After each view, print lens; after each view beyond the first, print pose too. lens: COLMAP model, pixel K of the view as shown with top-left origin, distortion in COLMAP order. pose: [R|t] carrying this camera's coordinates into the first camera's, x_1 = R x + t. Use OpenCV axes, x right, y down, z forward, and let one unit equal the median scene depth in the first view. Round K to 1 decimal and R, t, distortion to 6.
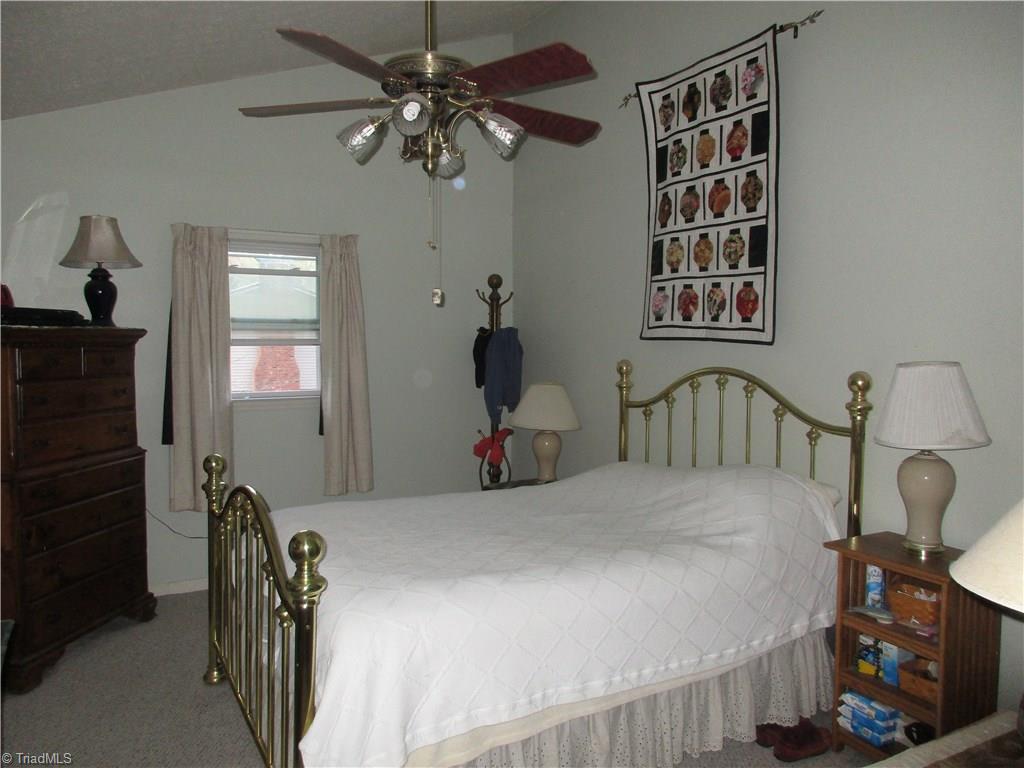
lens RADIAL K [[746.7, 0, 499.2], [0, 746.7, 379.4], [0, 0, 1]] dist [0.042341, 0.001084]
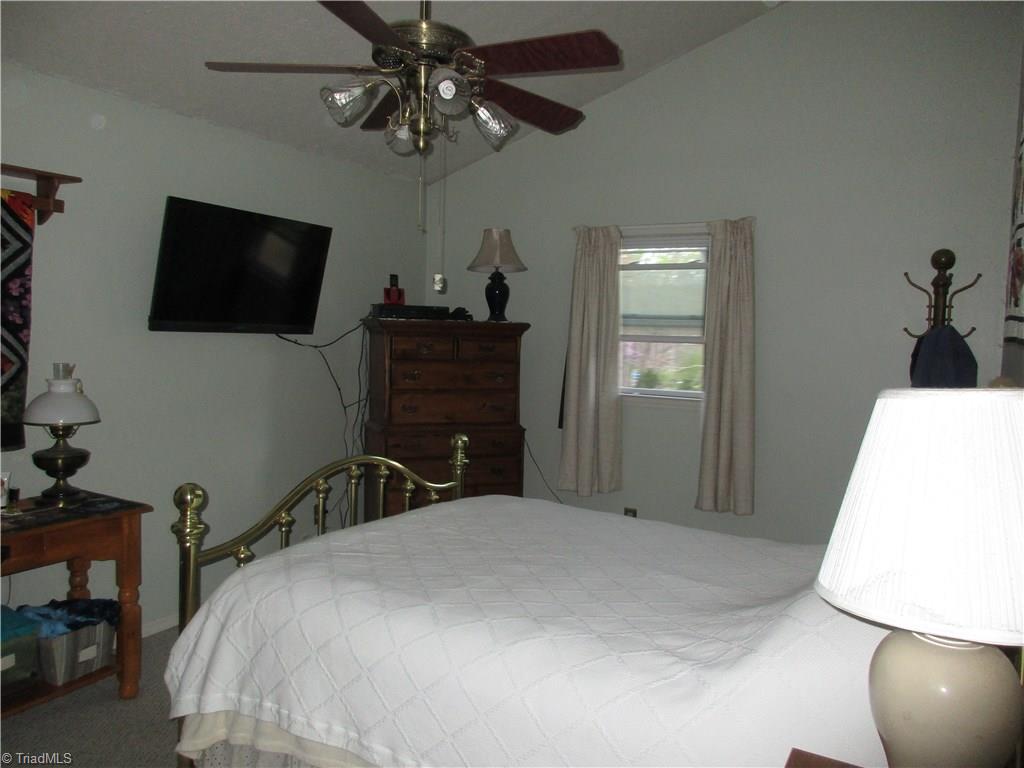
lens RADIAL K [[746.7, 0, 499.2], [0, 746.7, 379.4], [0, 0, 1]] dist [0.042341, 0.001084]
pose [[0.544048, 0.069077, -0.836206, 0.416964], [-0.074491, 0.996646, 0.033866, -0.015751], [0.835741, 0.043865, 0.547369, 0.315096]]
